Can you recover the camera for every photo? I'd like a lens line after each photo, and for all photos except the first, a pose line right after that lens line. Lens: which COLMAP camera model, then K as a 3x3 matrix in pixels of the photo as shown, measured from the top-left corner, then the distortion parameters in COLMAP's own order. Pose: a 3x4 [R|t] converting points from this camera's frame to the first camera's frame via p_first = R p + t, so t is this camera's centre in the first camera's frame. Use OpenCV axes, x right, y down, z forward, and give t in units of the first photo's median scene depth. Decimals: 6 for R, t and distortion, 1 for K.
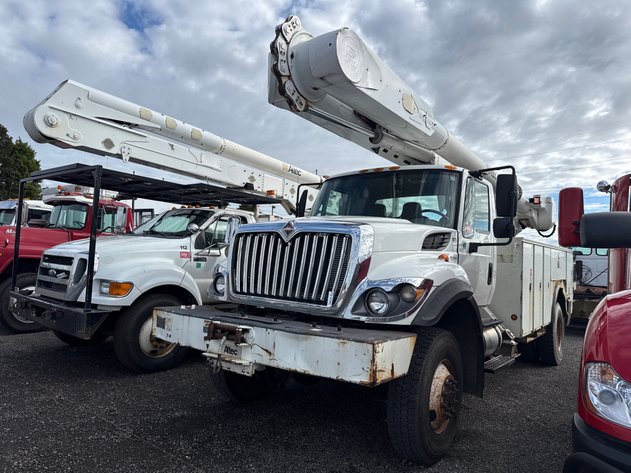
lens RADIAL K [[445.0, 0, 316.7], [0, 445.0, 237.8], [0, 0, 1]] dist [0.051636, -0.073219]
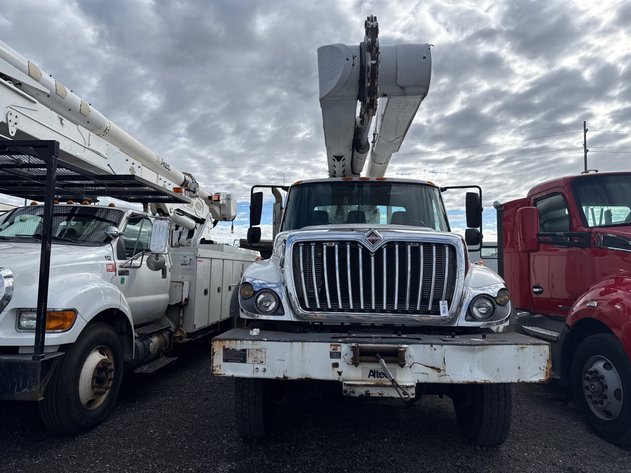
lens RADIAL K [[446.6, 0, 312.9], [0, 446.6, 239.4], [0, 0, 1]] dist [0.054597, -0.069515]
pose [[0.830115, 0.003749, 0.557580, -0.422315], [-0.003450, 0.999993, -0.001586, -0.009787], [-0.557581, -0.000607, 0.830122, 0.165702]]
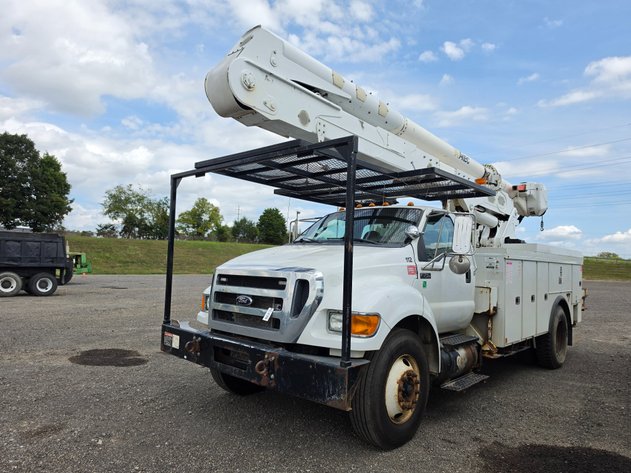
lens RADIAL K [[446.6, 0, 312.9], [0, 446.6, 239.4], [0, 0, 1]] dist [0.054597, -0.069515]
pose [[0.998759, -0.025437, -0.042818, -0.406134], [0.024960, 0.999621, -0.011644, -0.006089], [0.043098, 0.010561, 0.999015, 0.273478]]
